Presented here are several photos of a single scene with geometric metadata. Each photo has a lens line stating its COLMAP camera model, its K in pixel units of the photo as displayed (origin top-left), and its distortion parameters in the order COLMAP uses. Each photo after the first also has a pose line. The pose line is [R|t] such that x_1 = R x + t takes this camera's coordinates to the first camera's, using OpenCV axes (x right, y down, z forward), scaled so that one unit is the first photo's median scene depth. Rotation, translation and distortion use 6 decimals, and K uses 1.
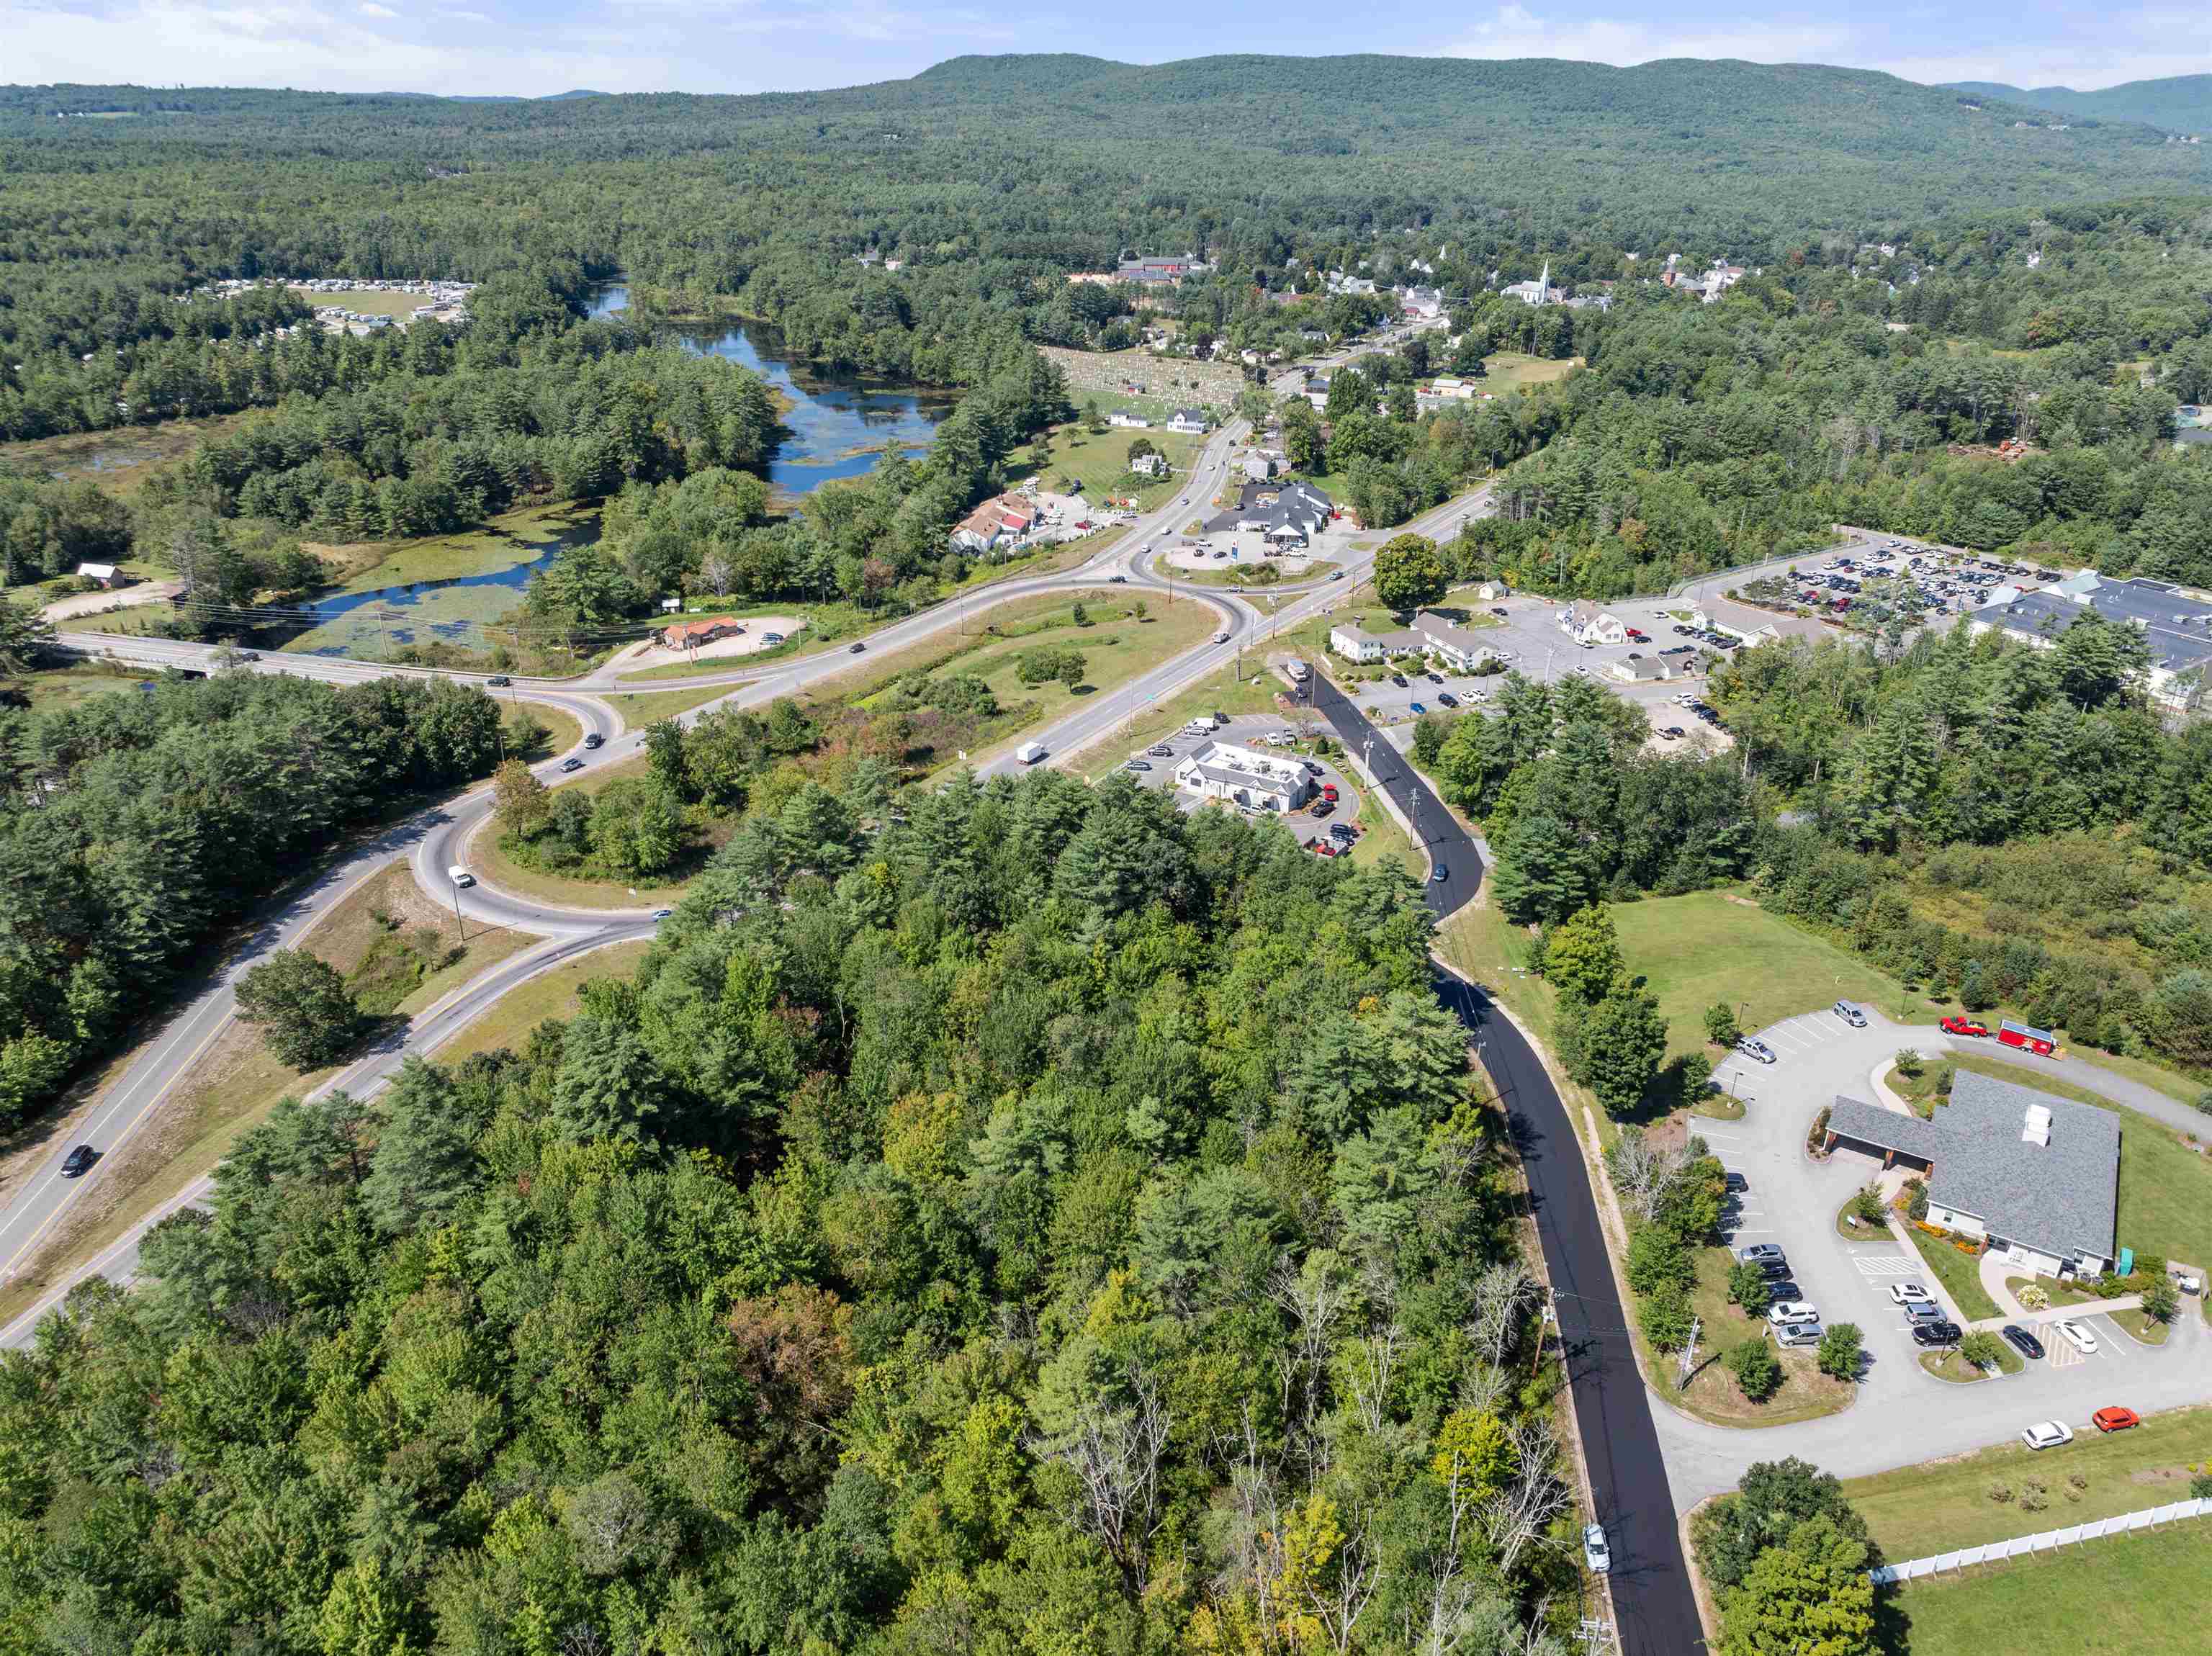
lens RADIAL K [[1565.1, 0, 1108.3], [0, 1565.1, 822.2], [0, 0, 1]] dist [-0.043175, 0.011940]
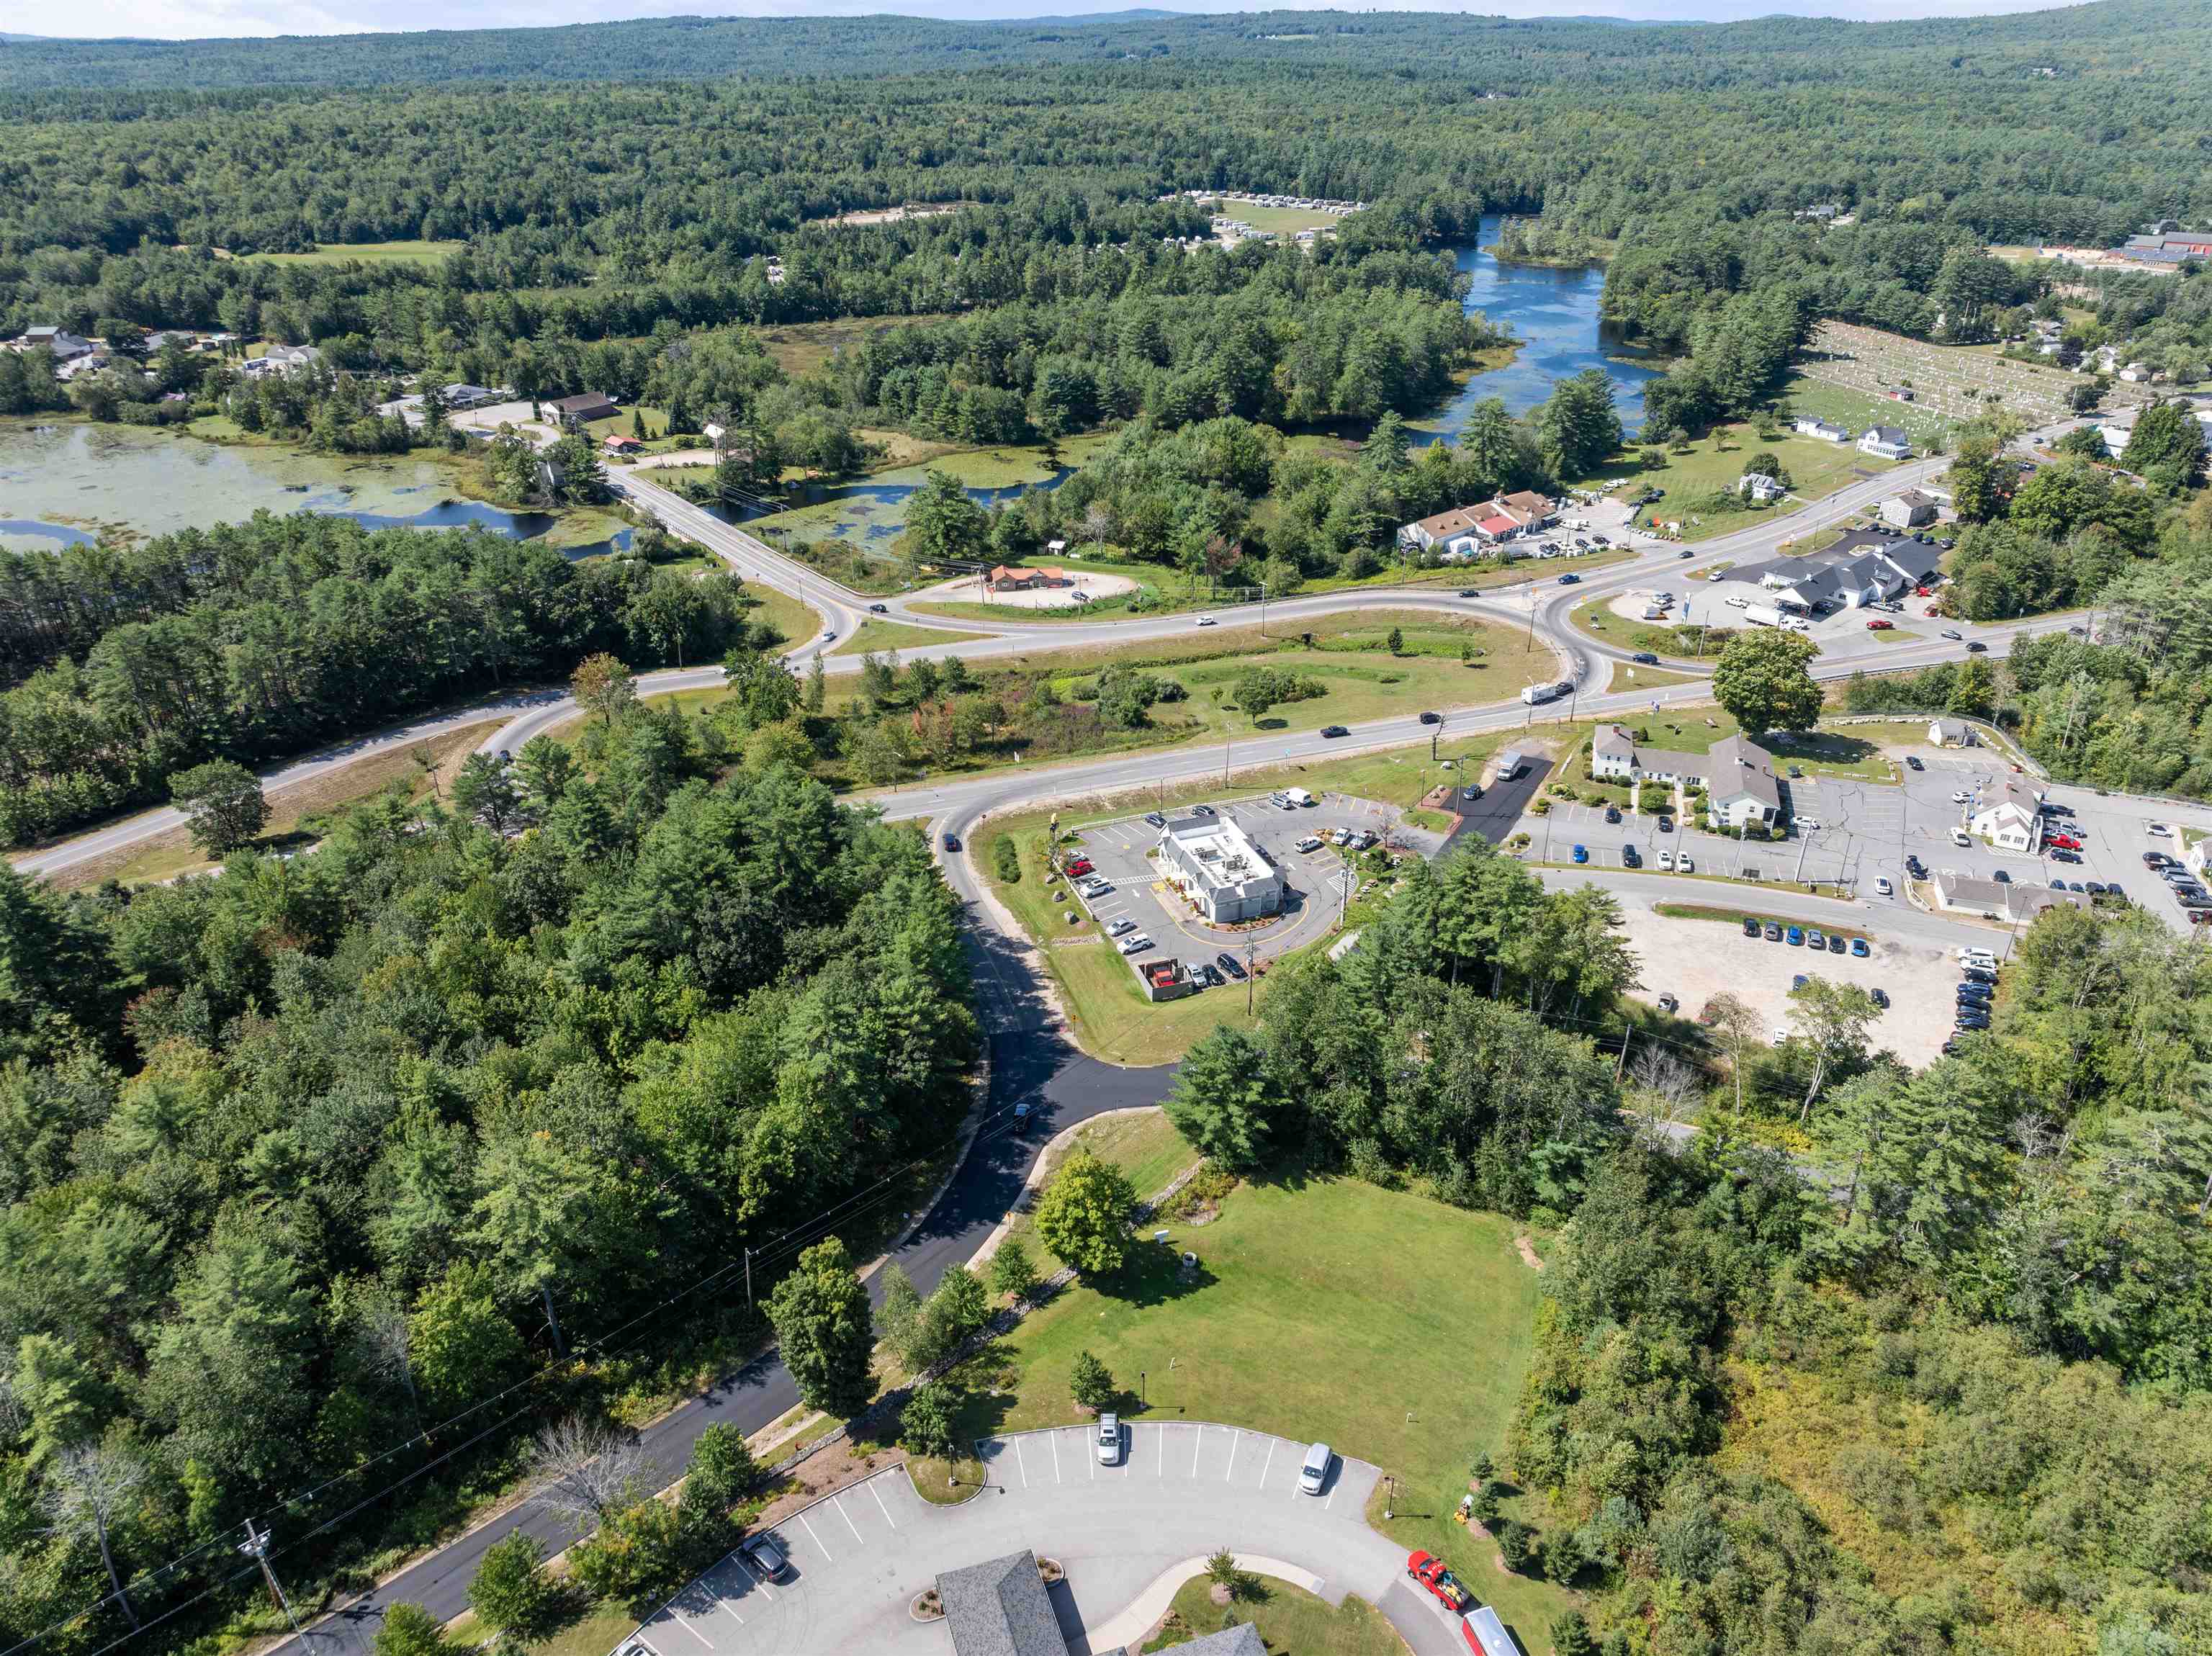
lens RADIAL K [[1565.1, 0, 1105.7], [0, 1565.1, 820.6], [0, 0, 1]] dist [-0.043175, 0.011940]
pose [[0.774406, 0.275012, -0.569793, 0.392823], [-0.252268, 0.960119, 0.120547, -0.106570], [0.580221, 0.050388, 0.812899, 0.226072]]
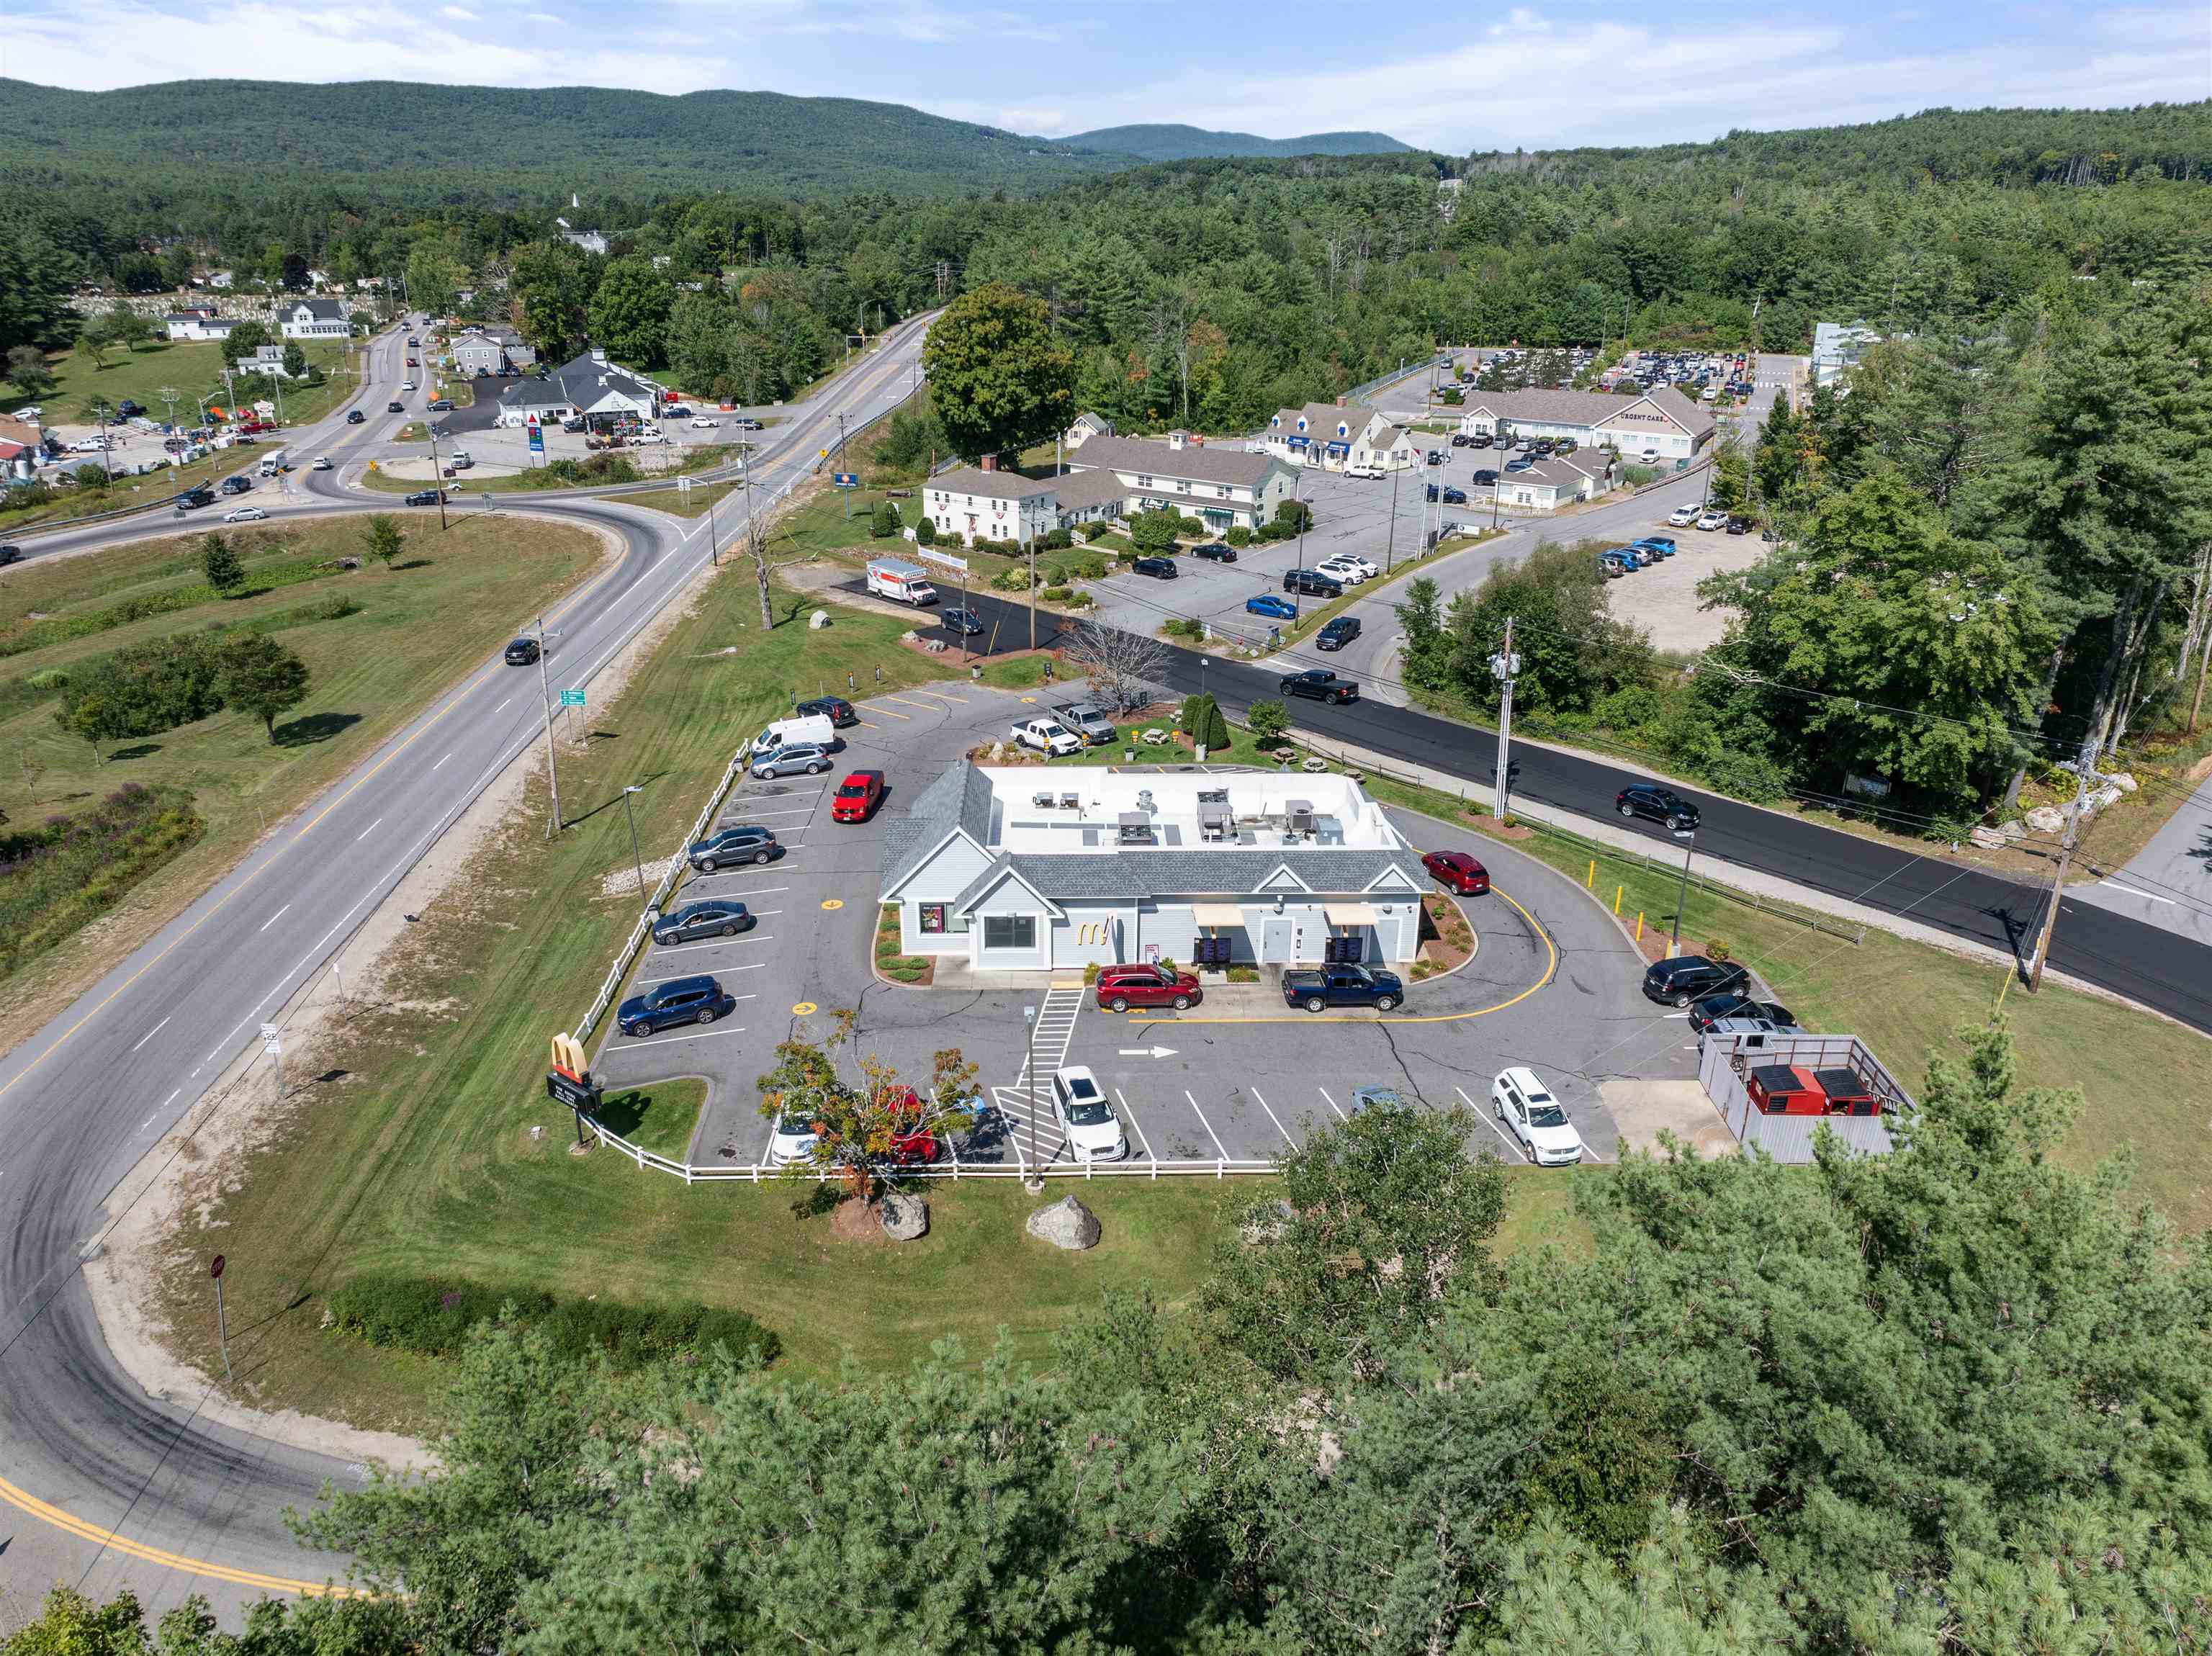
lens RADIAL K [[1565.1, 0, 1105.5], [0, 1565.1, 815.7], [0, 0, 1]] dist [-0.043175, 0.011940]
pose [[0.845701, -0.203312, 0.493411, -0.035876], [0.223832, 0.974464, 0.017886, -0.033964], [-0.484448, 0.095315, 0.869612, 0.602739]]
